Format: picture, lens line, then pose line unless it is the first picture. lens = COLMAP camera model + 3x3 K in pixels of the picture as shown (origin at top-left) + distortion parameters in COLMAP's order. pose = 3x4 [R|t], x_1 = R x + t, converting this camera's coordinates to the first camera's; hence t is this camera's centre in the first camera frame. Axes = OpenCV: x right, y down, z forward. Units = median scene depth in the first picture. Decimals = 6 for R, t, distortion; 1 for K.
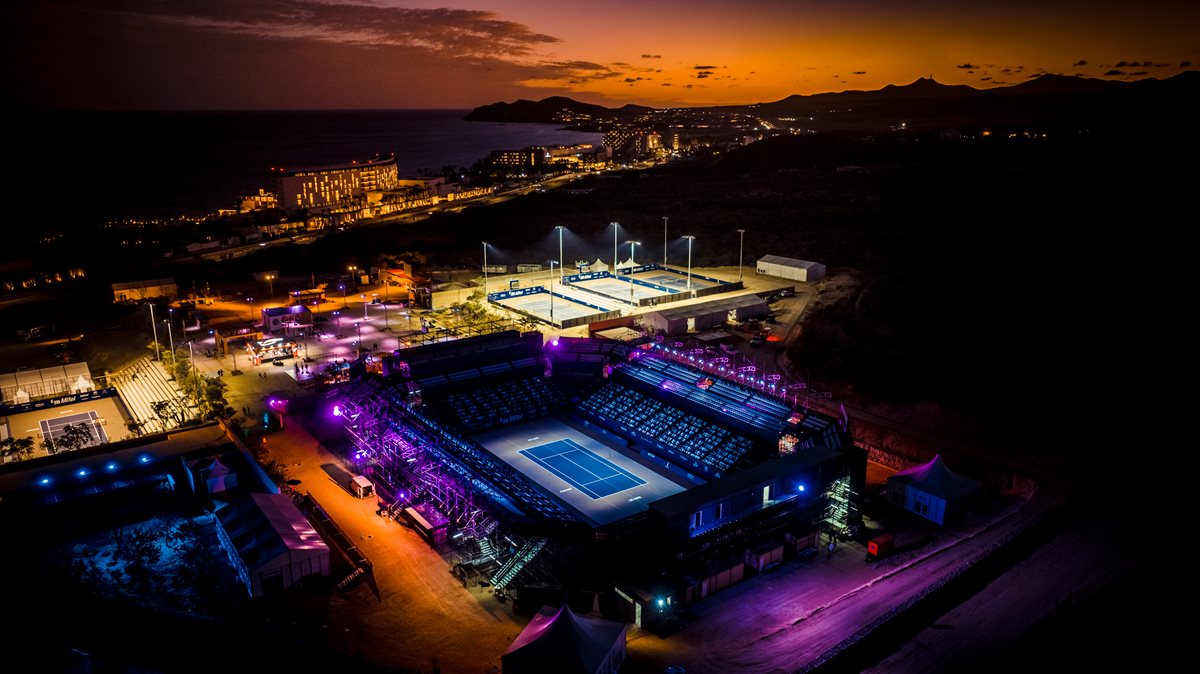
lens RADIAL K [[845.2, 0, 600.0], [0, 845.2, 337.0], [0, 0, 1]] dist [-0.013057, -0.003529]
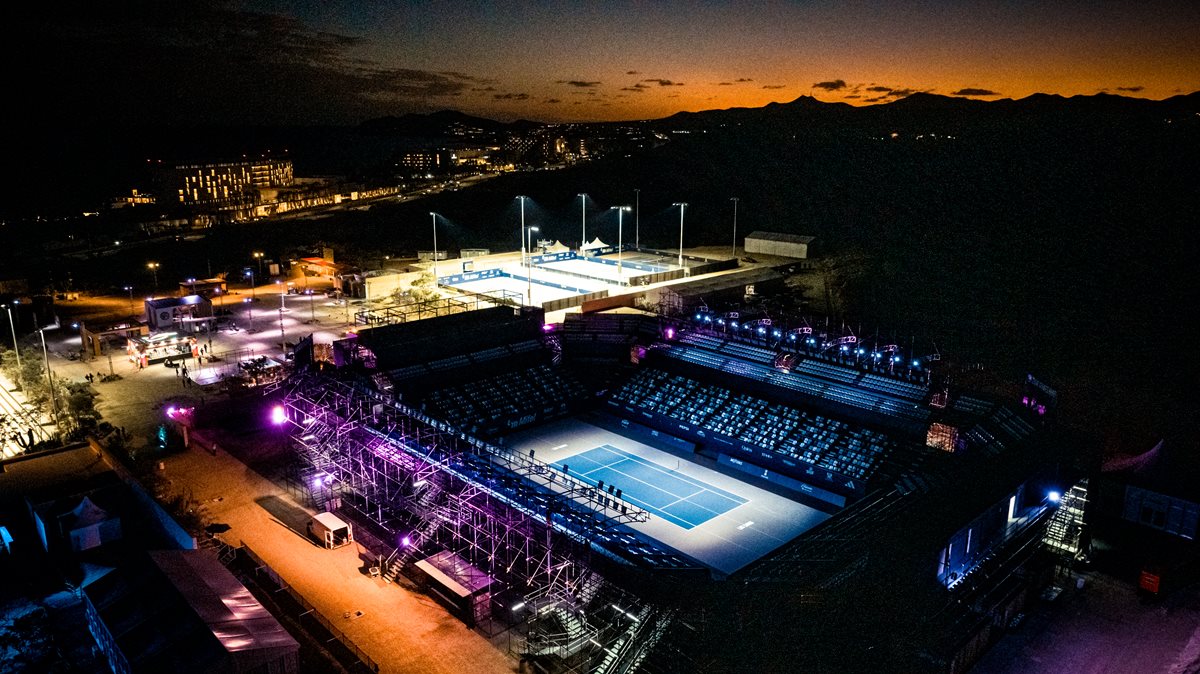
lens RADIAL K [[845.2, 0, 600.0], [0, 845.2, 337.0], [0, 0, 1]] dist [-0.013057, -0.003529]
pose [[0.991913, -0.026591, 0.124100, -0.096650], [0.029008, 0.999422, -0.017714, 0.030661], [-0.123557, 0.021171, 0.992112, 0.211820]]
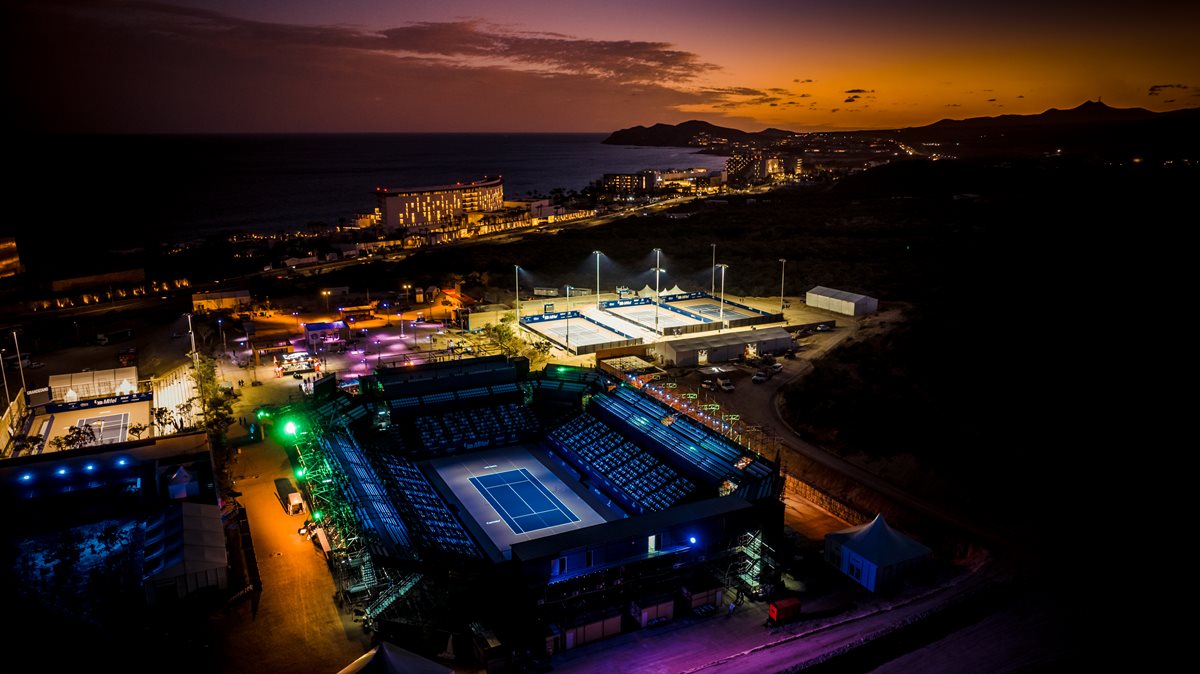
lens RADIAL K [[838.4, 0, 600.8], [0, 838.4, 361.3], [0, 0, 1]] dist [-0.011789, -0.006866]
pose [[0.986799, 0.044574, -0.155695, 0.143741], [-0.044156, 0.999006, 0.006140, -0.010227], [0.155814, 0.000816, 0.987786, 0.038525]]
